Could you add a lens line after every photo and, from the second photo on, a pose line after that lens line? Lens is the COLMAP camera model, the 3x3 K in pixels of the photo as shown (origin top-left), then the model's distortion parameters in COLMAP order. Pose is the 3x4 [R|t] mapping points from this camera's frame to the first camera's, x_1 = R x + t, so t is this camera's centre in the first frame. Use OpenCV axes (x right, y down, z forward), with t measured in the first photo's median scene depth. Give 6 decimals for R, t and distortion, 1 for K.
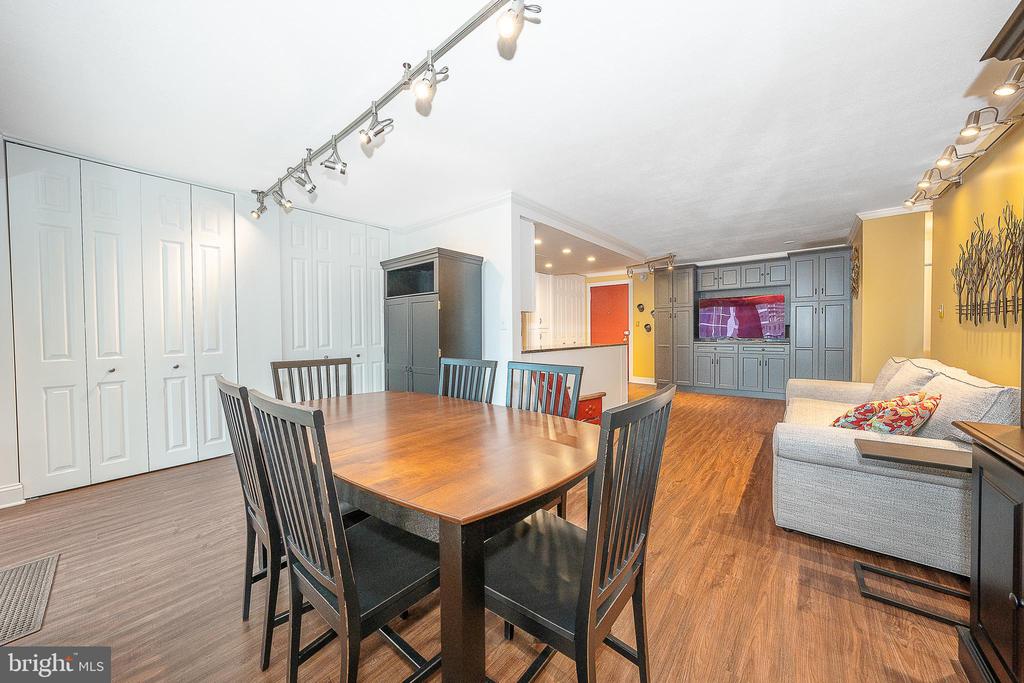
lens RADIAL K [[348.6, 0, 510.8], [0, 348.6, 338.3], [0, 0, 1]] dist [-0.016448, 0.002149]
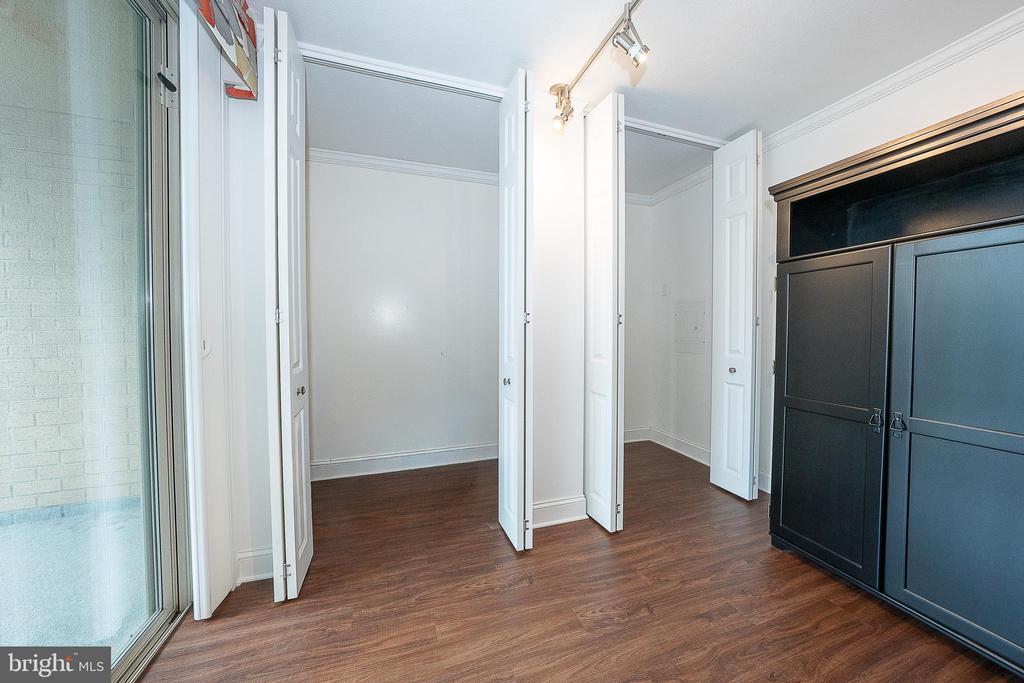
lens RADIAL K [[348.6, 0, 513.6], [0, 348.6, 338.7], [0, 0, 1]] dist [-0.016448, 0.002149]
pose [[0.863156, 0.021367, -0.504486, -0.507127], [-0.015876, 0.999759, 0.015182, -0.011098], [0.504688, -0.005095, 0.863287, 0.468331]]
